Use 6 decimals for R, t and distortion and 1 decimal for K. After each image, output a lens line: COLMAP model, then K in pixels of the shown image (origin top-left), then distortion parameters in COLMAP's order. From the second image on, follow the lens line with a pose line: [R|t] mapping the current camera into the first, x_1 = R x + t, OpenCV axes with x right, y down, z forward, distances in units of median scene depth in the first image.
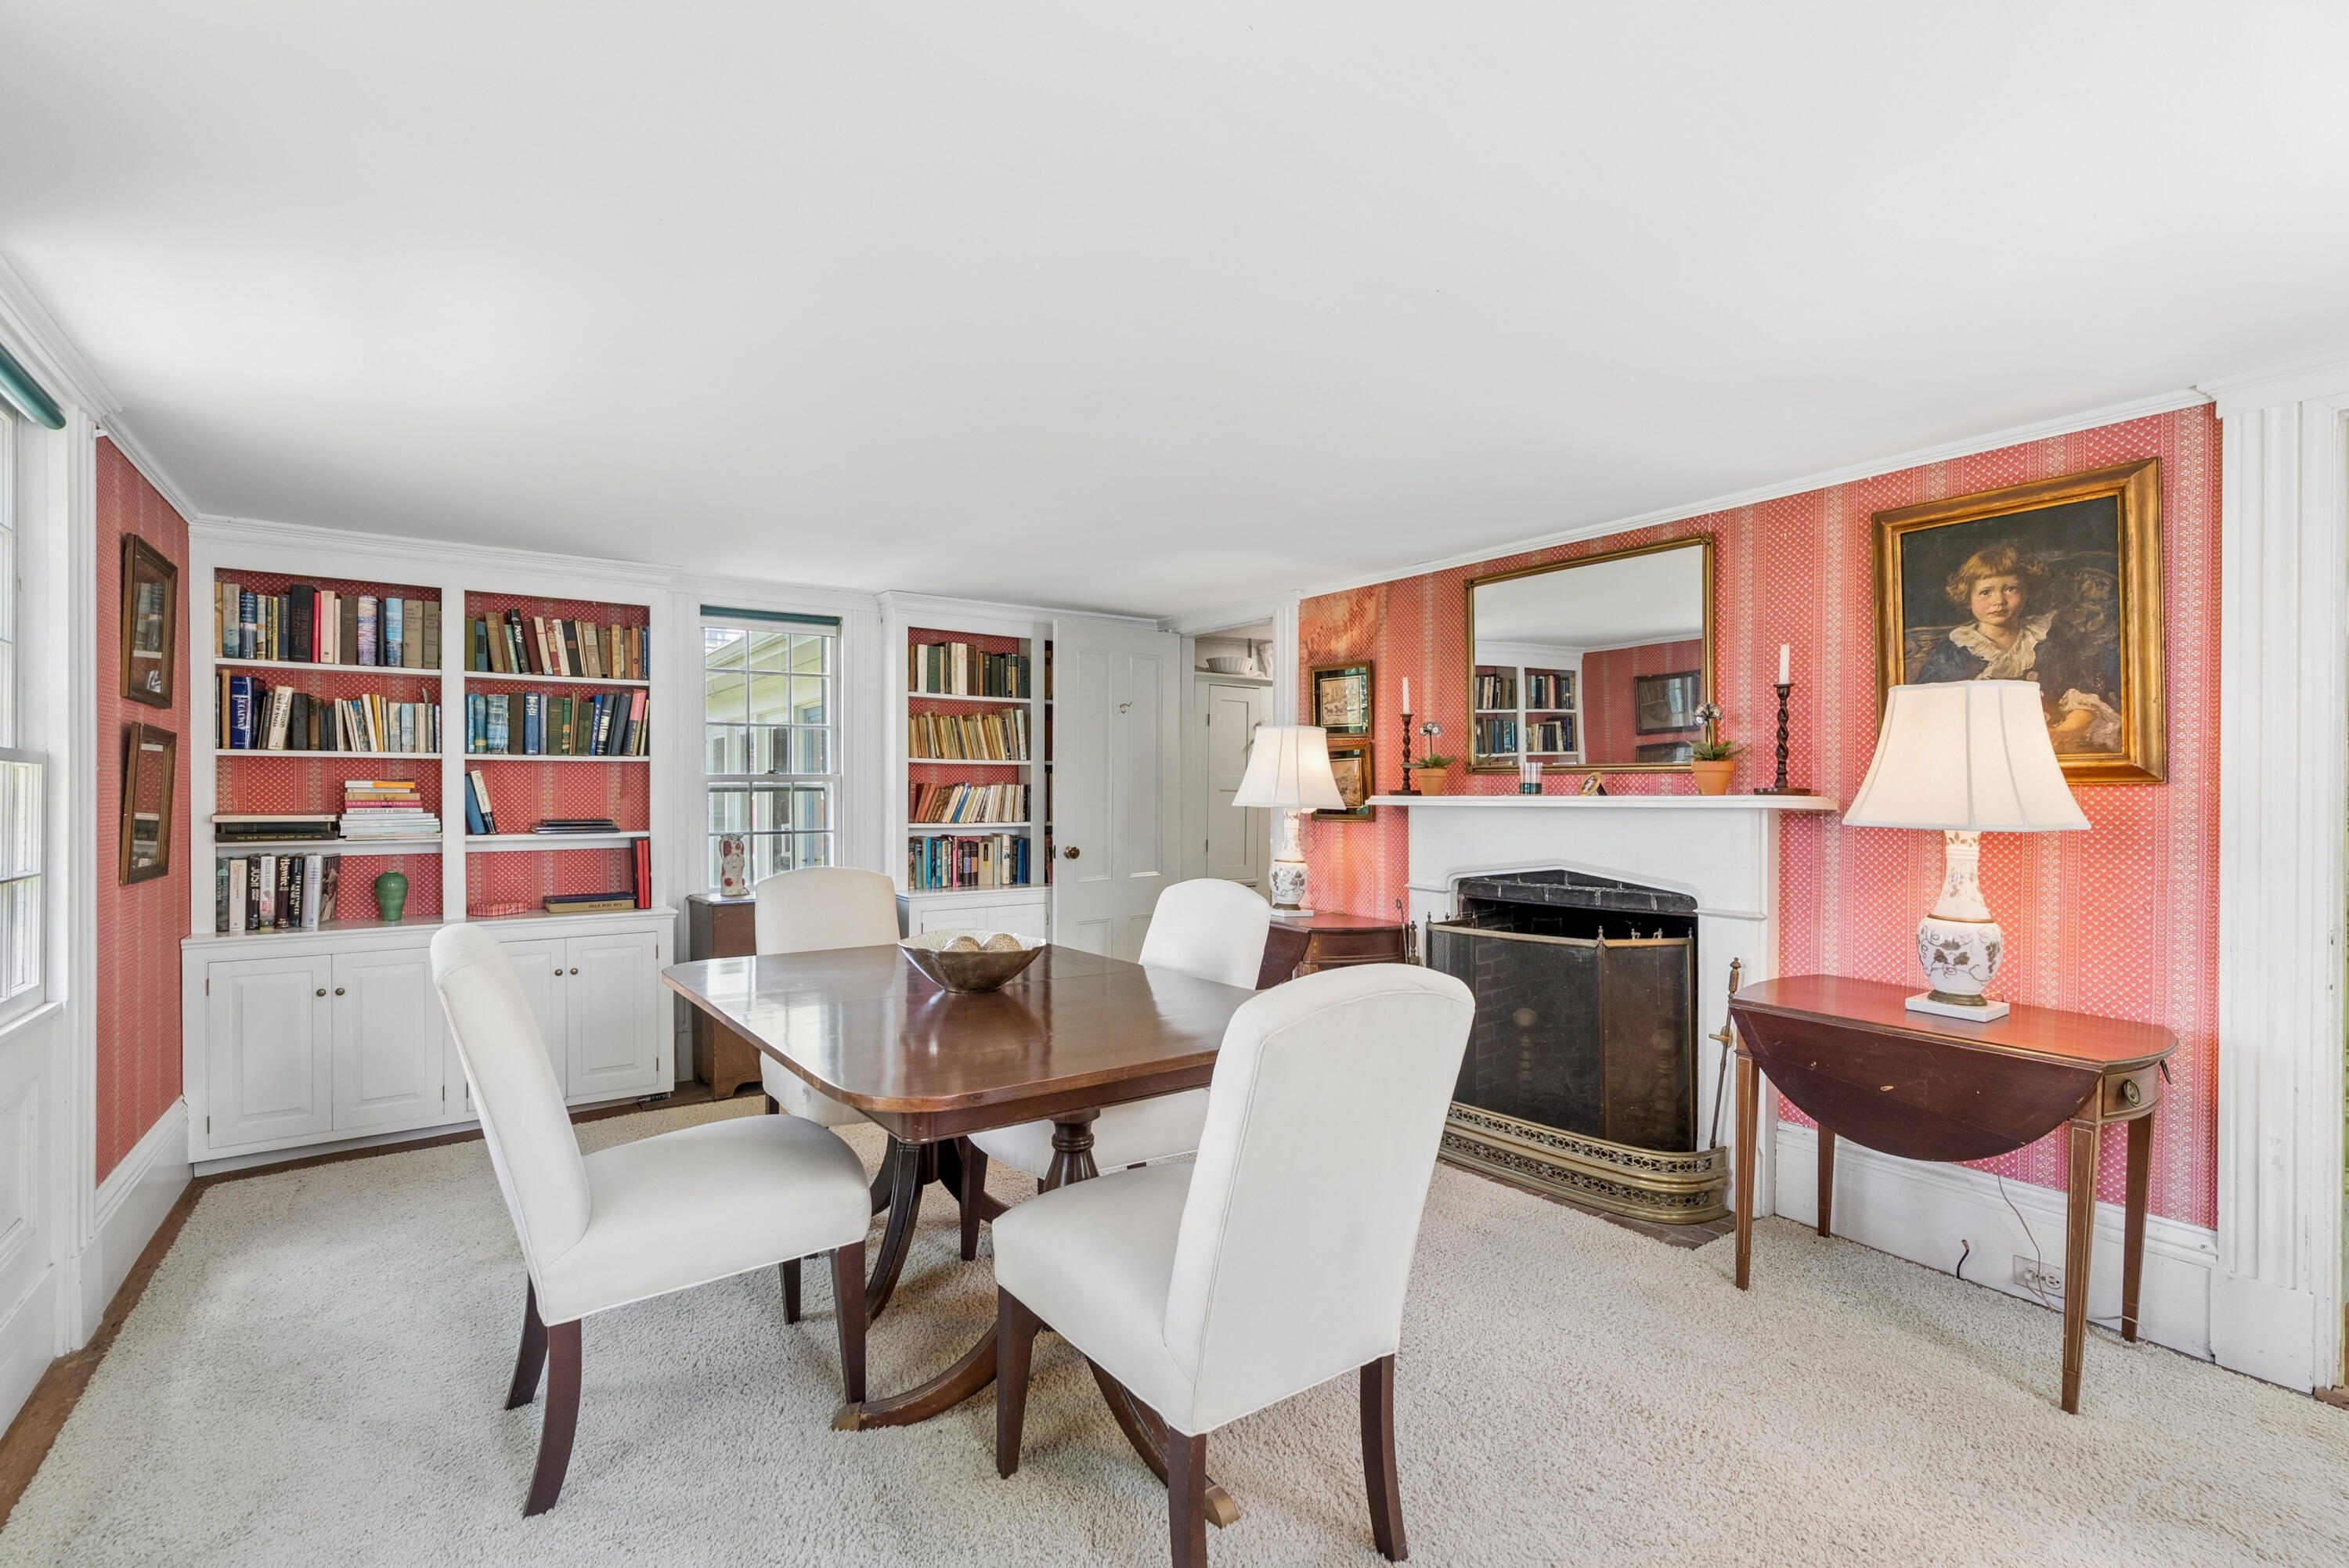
lens RADIAL K [[1067.0, 0, 1168.8], [0, 1067.0, 787.4], [0, 0, 1]] dist [-0.004211, 0.001576]
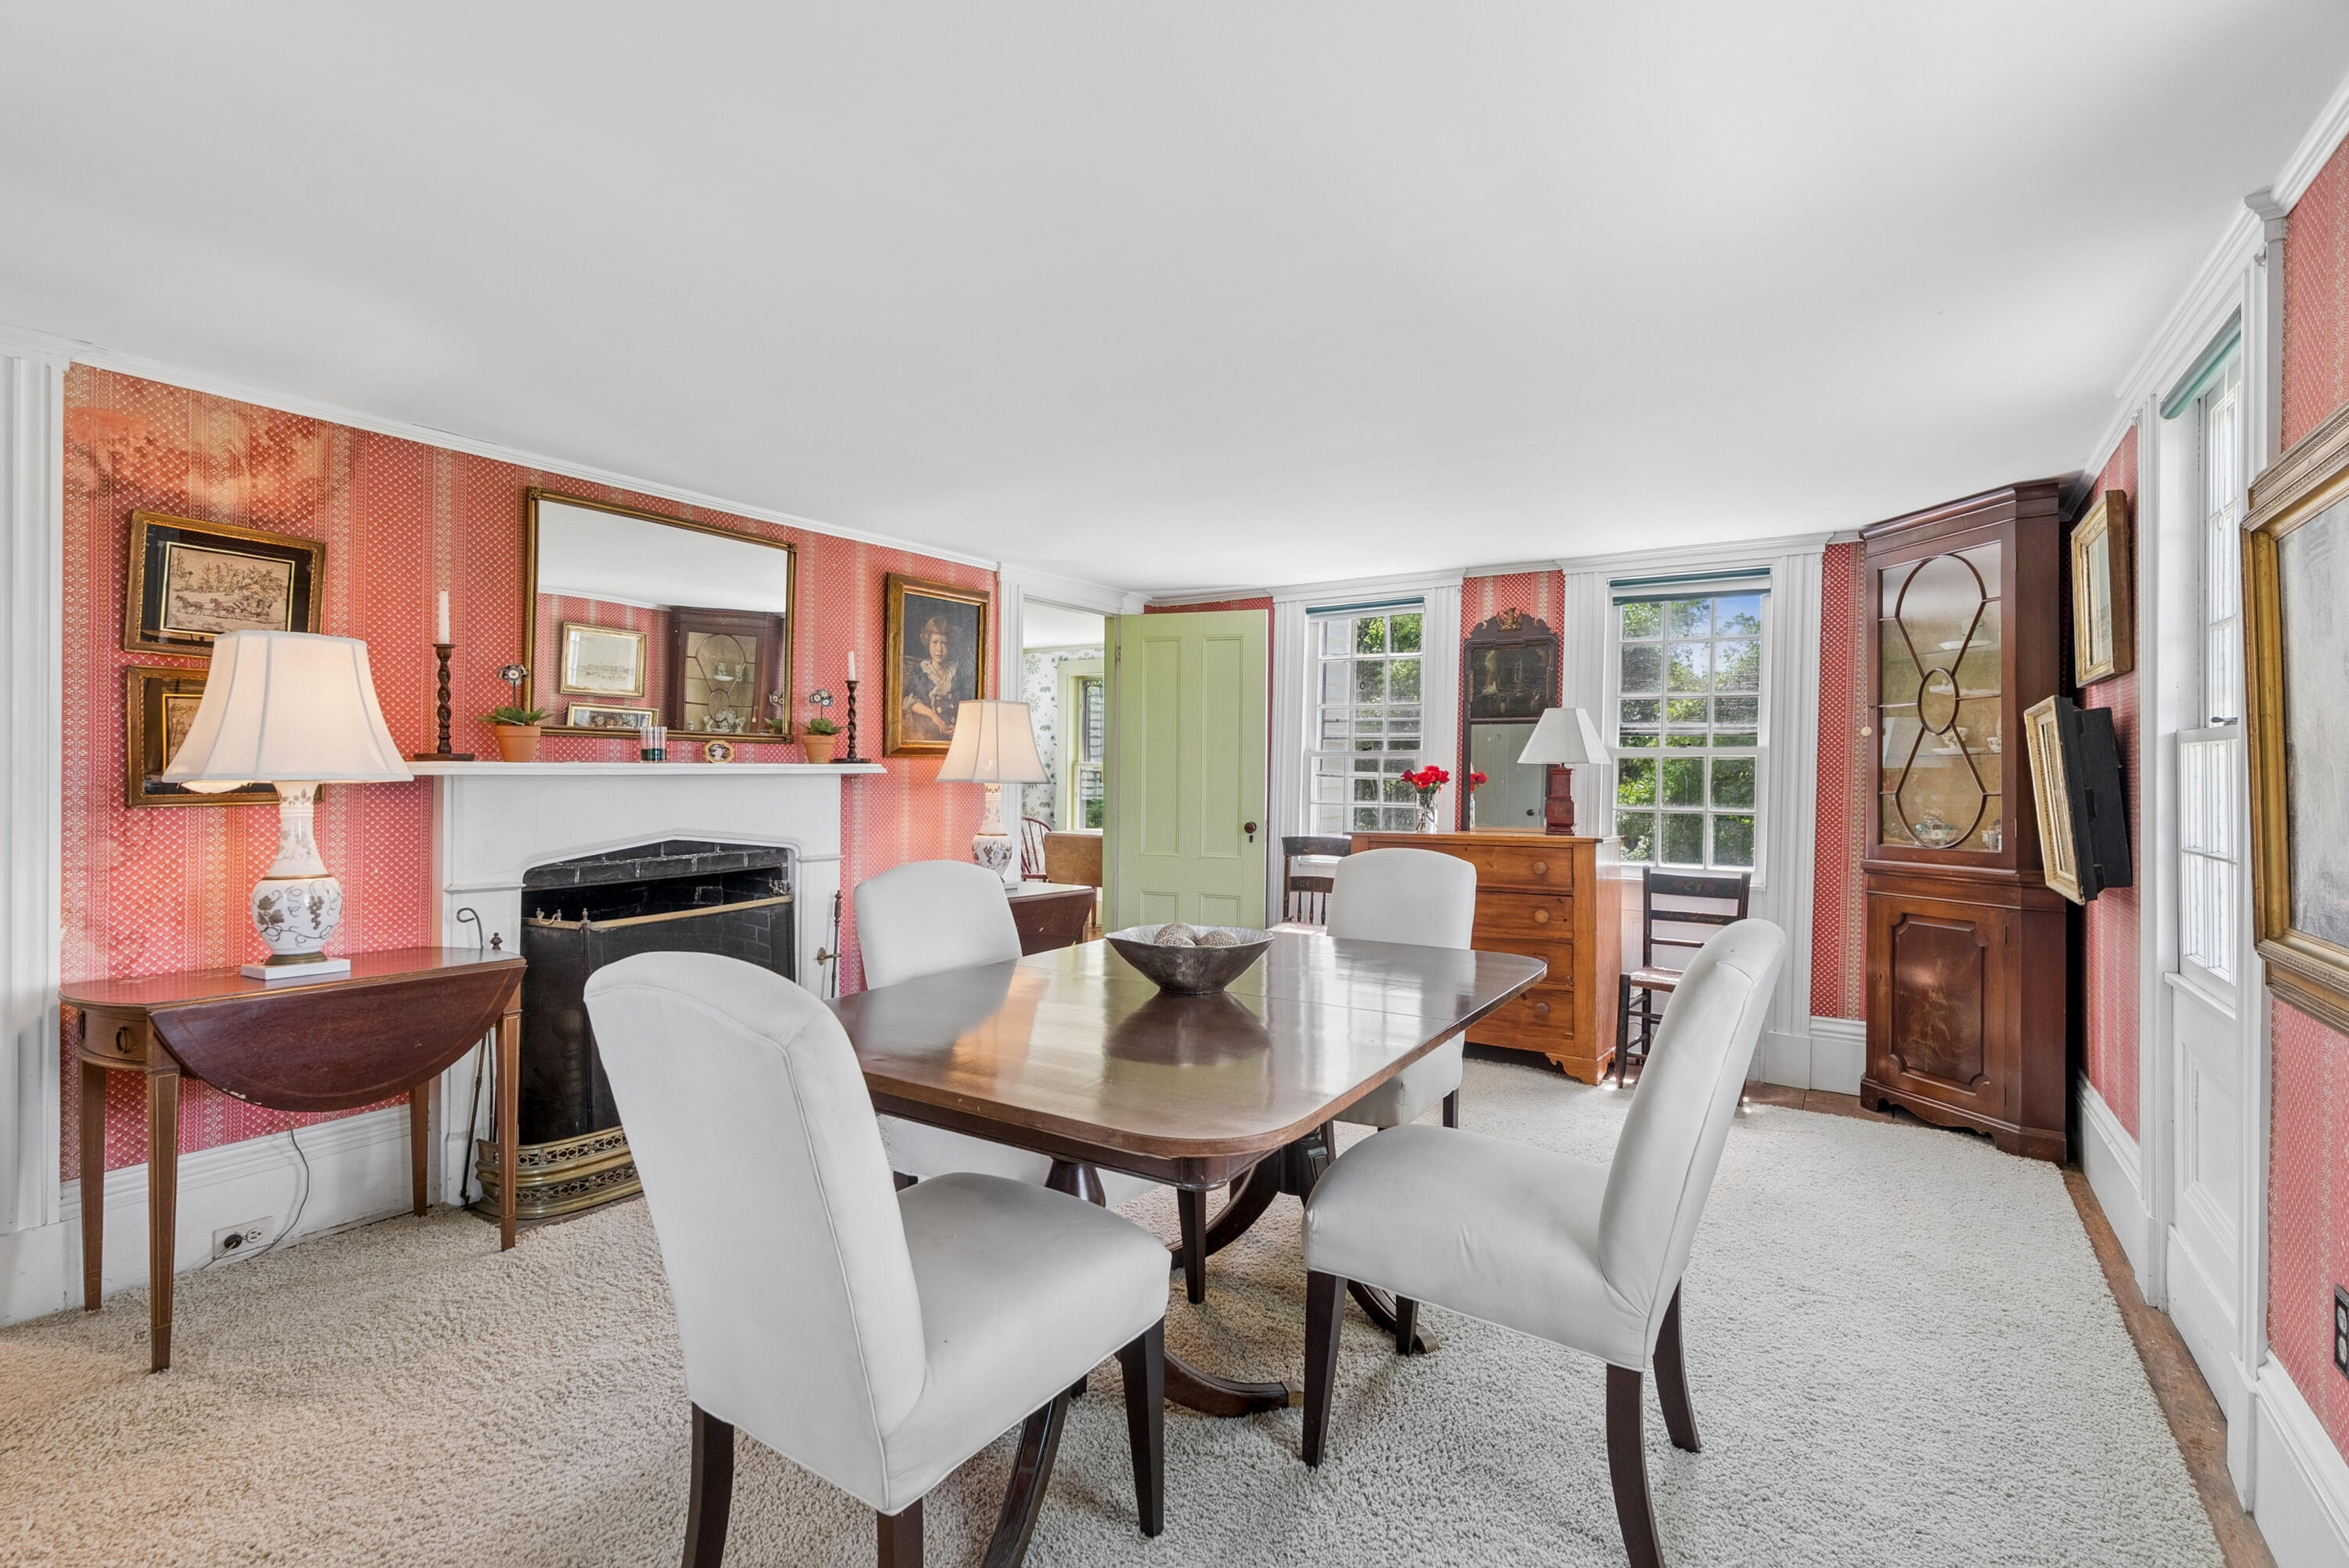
lens RADIAL K [[1079.9, 0, 1174.9], [0, 1079.9, 778.3], [0, 0, 1]] dist [-0.009396, -0.000538]
pose [[-0.363068, -0.020302, 0.931542, -0.686065], [-0.020266, 0.999698, 0.013889, -0.001153], [-0.931542, -0.013836, -0.363370, 0.914332]]
